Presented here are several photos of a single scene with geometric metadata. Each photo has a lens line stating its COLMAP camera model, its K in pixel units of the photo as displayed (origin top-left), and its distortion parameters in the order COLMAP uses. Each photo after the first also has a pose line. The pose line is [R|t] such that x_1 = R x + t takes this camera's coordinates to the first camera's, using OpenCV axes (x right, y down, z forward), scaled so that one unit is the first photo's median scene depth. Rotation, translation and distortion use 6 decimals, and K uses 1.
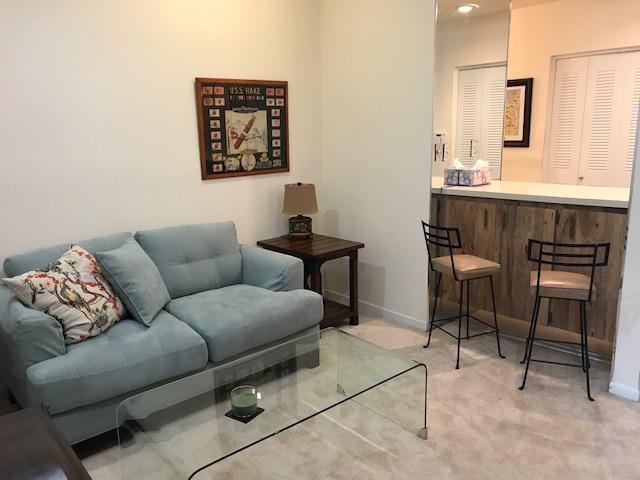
lens RADIAL K [[524.0, 0, 320.0], [0, 524.0, 240.0], [0, 0, 1]] dist [0.019320, 0.000006]
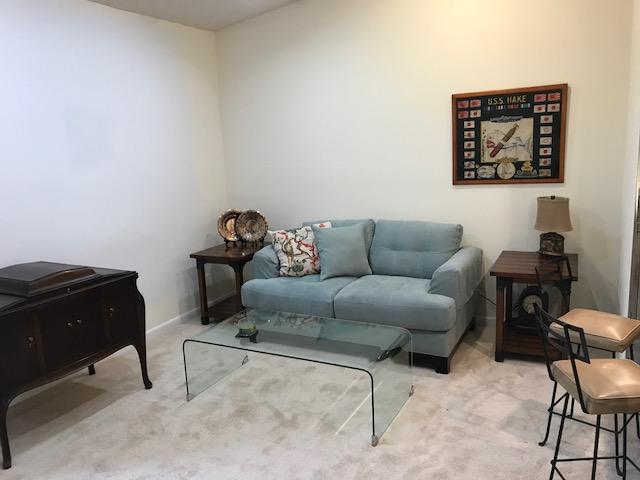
lens RADIAL K [[524.0, 0, 320.0], [0, 524.0, 240.0], [0, 0, 1]] dist [0.019320, 0.000006]
pose [[0.372571, 0.177402, -0.910890, 0.717365], [-0.153051, 0.979863, 0.128234, -0.098754], [0.915296, 0.091636, 0.392220, 0.308222]]
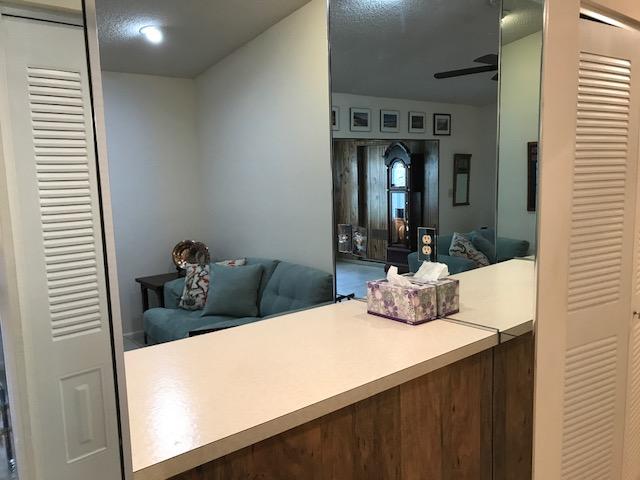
lens RADIAL K [[524.0, 0, 320.0], [0, 524.0, 240.0], [0, 0, 1]] dist [0.019320, 0.000006]
pose [[-0.010337, 0.152120, -0.988308, 0.820856], [-0.175611, 0.972723, 0.151558, -0.248854], [0.984405, 0.175125, 0.016659, 0.938506]]
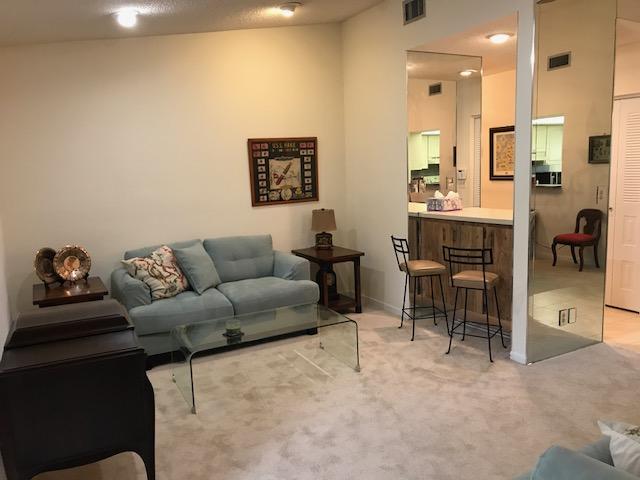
lens RADIAL K [[516.6, 0, 320.0], [0, 516.6, 240.0], [0, 0, 1]] dist [0.058375, -0.001382]
pose [[0.972410, 0.014745, -0.232811, 0.300913], [-0.028206, 0.998110, -0.054595, 0.053394], [0.231566, 0.059656, 0.970988, -0.361382]]
